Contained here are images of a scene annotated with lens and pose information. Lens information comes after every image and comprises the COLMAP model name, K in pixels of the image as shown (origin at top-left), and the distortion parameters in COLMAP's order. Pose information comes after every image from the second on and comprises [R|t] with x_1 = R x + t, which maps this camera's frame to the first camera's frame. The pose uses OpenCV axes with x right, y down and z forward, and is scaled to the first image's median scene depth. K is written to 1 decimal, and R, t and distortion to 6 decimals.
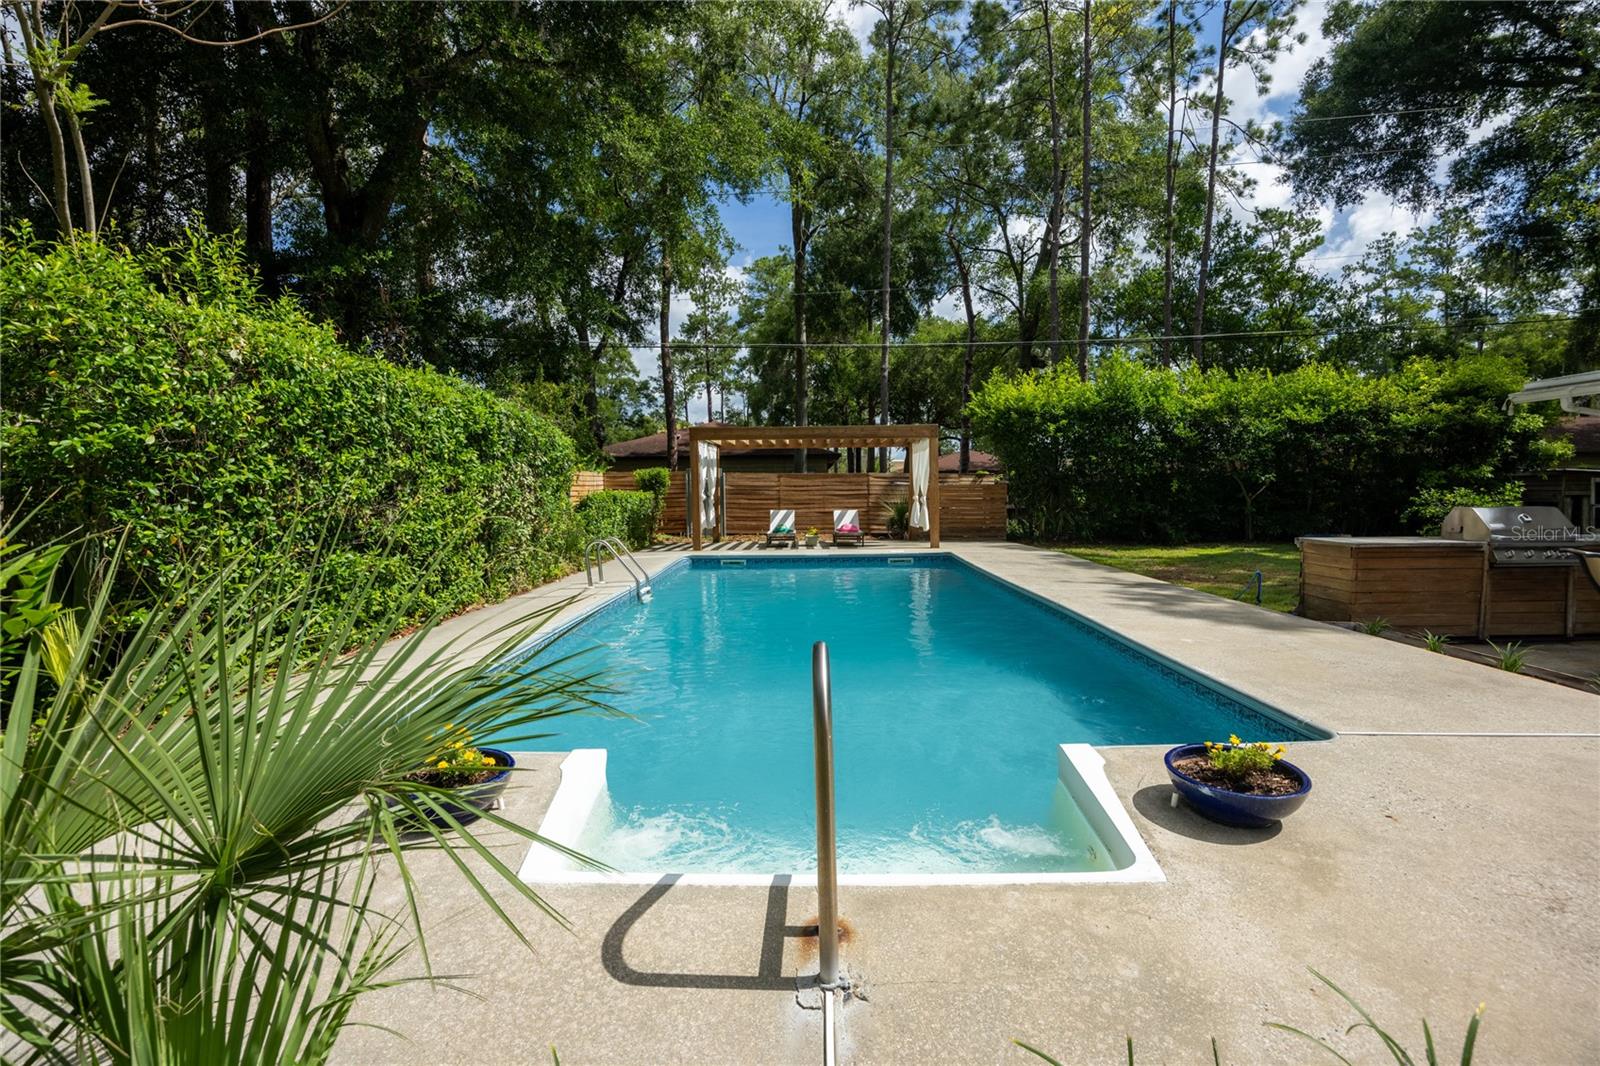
lens RADIAL K [[704.5, 0, 803.2], [0, 704.5, 545.1], [0, 0, 1]] dist [-0.004384, -0.000122]
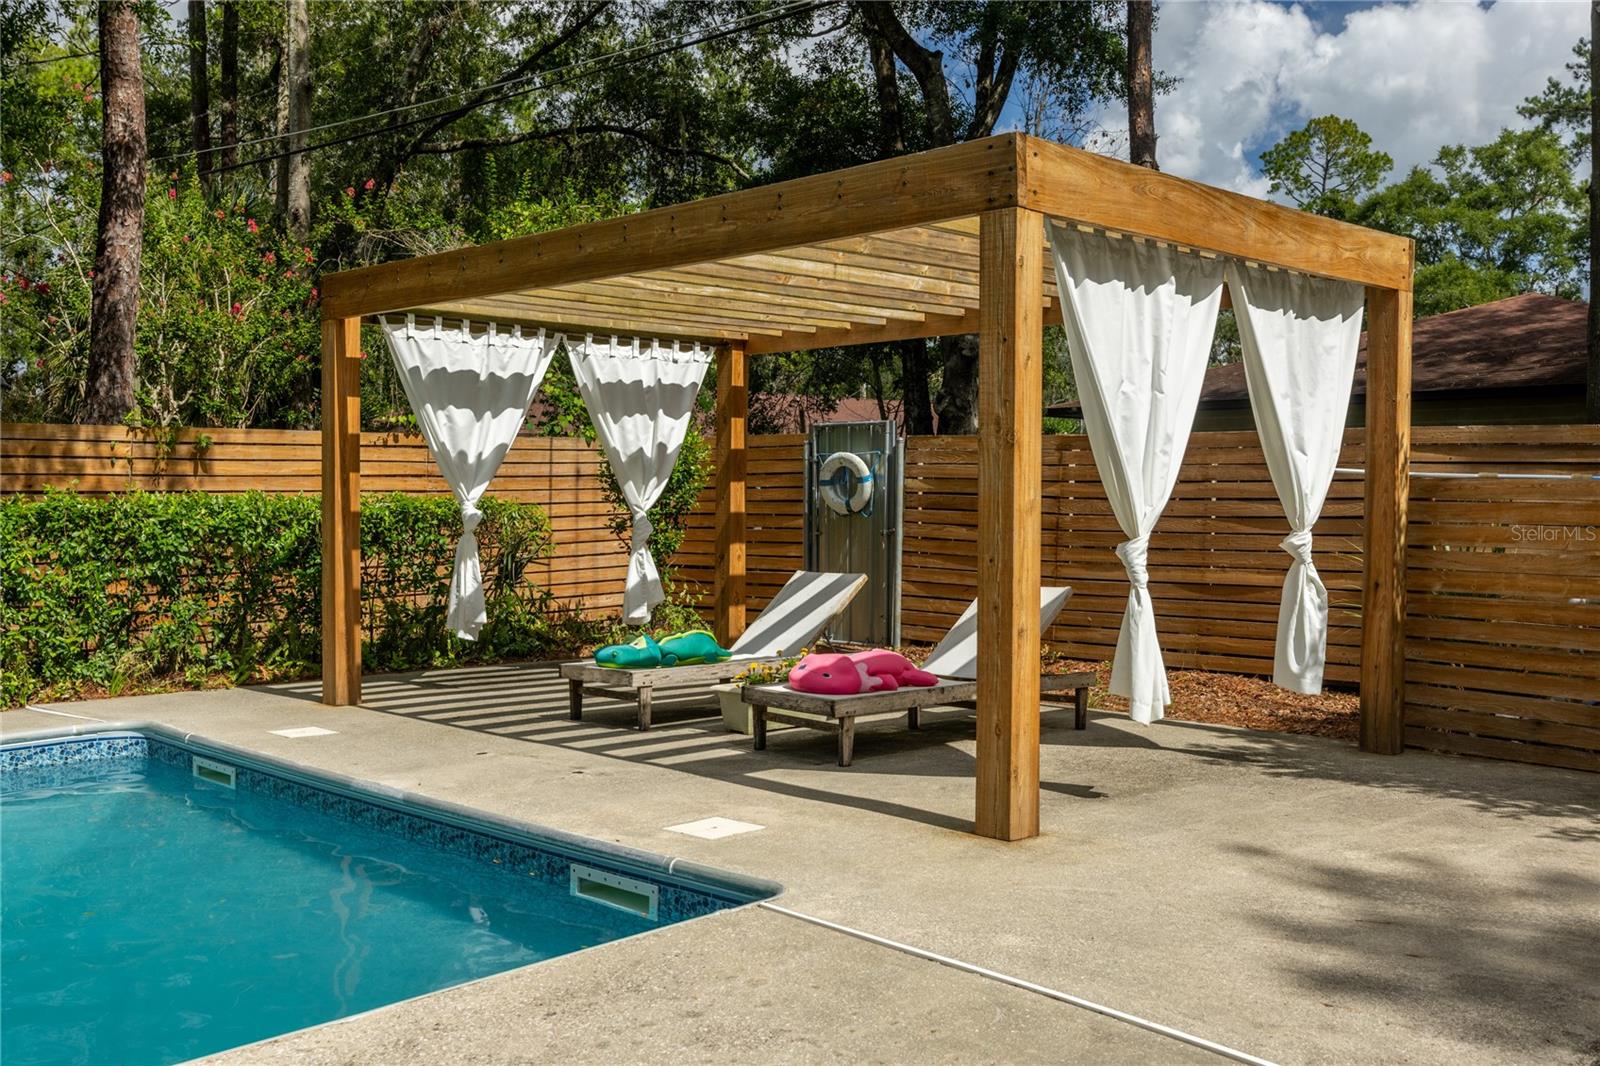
lens RADIAL K [[1528.0, 0, 797.1], [0, 1528.0, 537.4], [0, 0, 1]] dist [0.000066, 0.000000]
pose [[0.717237, 0.031773, -0.696104, 0.260105], [-0.064460, 0.997702, -0.020877, -0.036738], [0.693841, 0.059845, 0.717637, 0.429287]]
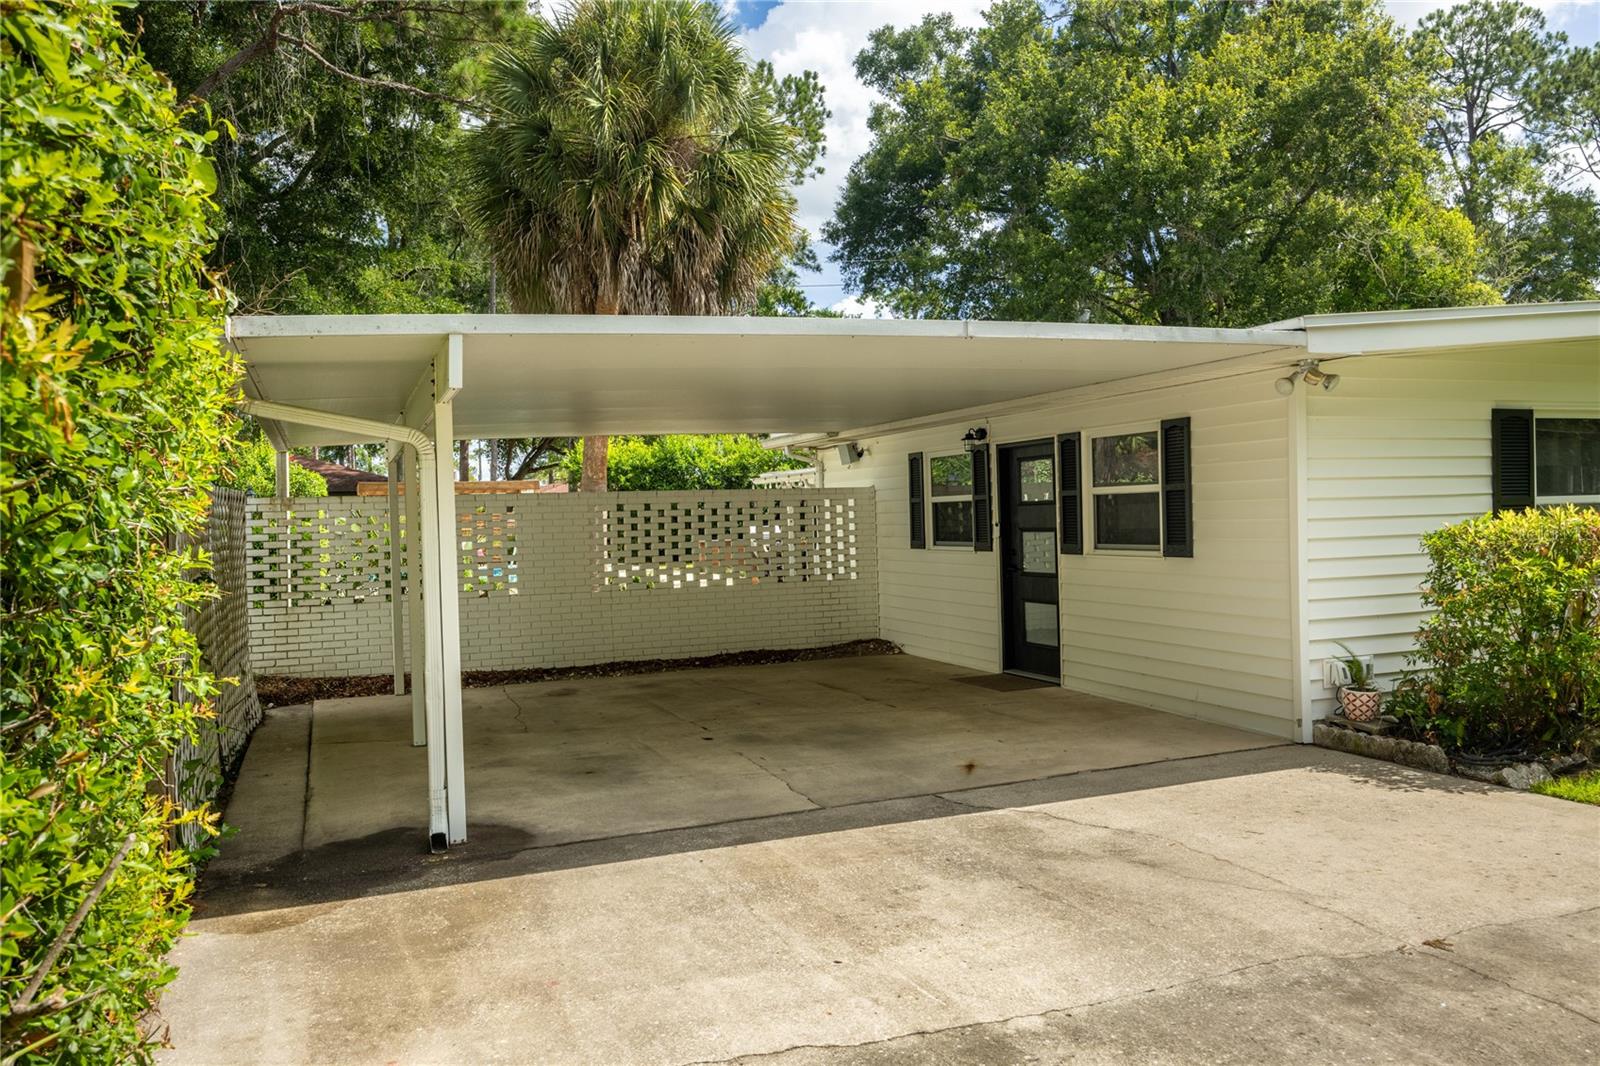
lens RADIAL K [[1200.7, 0, 799.3], [0, 1200.7, 531.7], [0, 0, 1]] dist [0.000916, -0.000010]
pose [[0.923350, -0.011484, 0.383788, -0.169771], [0.042031, 0.996569, -0.071302, 0.086624], [-0.381652, 0.081968, 0.920664, -0.938348]]
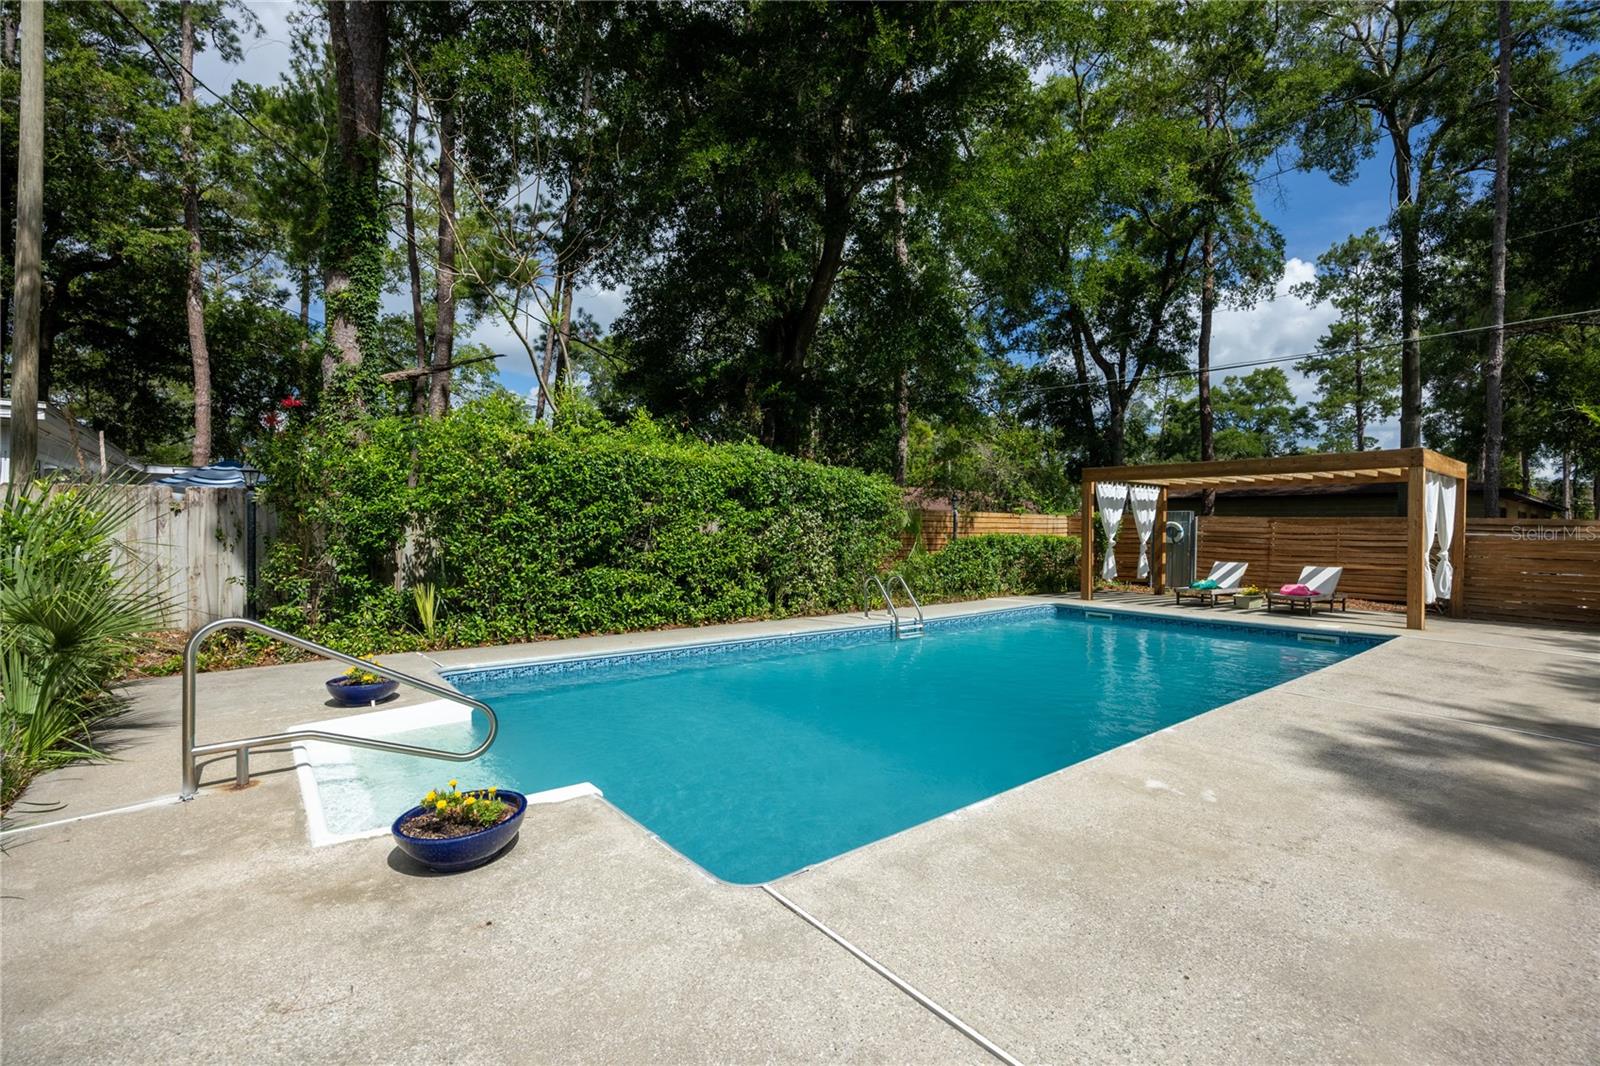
lens RADIAL K [[704.5, 0, 815.6], [0, 704.5, 531.4], [0, 0, 1]] dist [-0.004384, -0.000122]
pose [[0.648870, 0.019581, -0.760647, 0.202827], [-0.079220, 0.995974, -0.041941, -0.010082], [0.756764, 0.087473, 0.647810, 0.080764]]
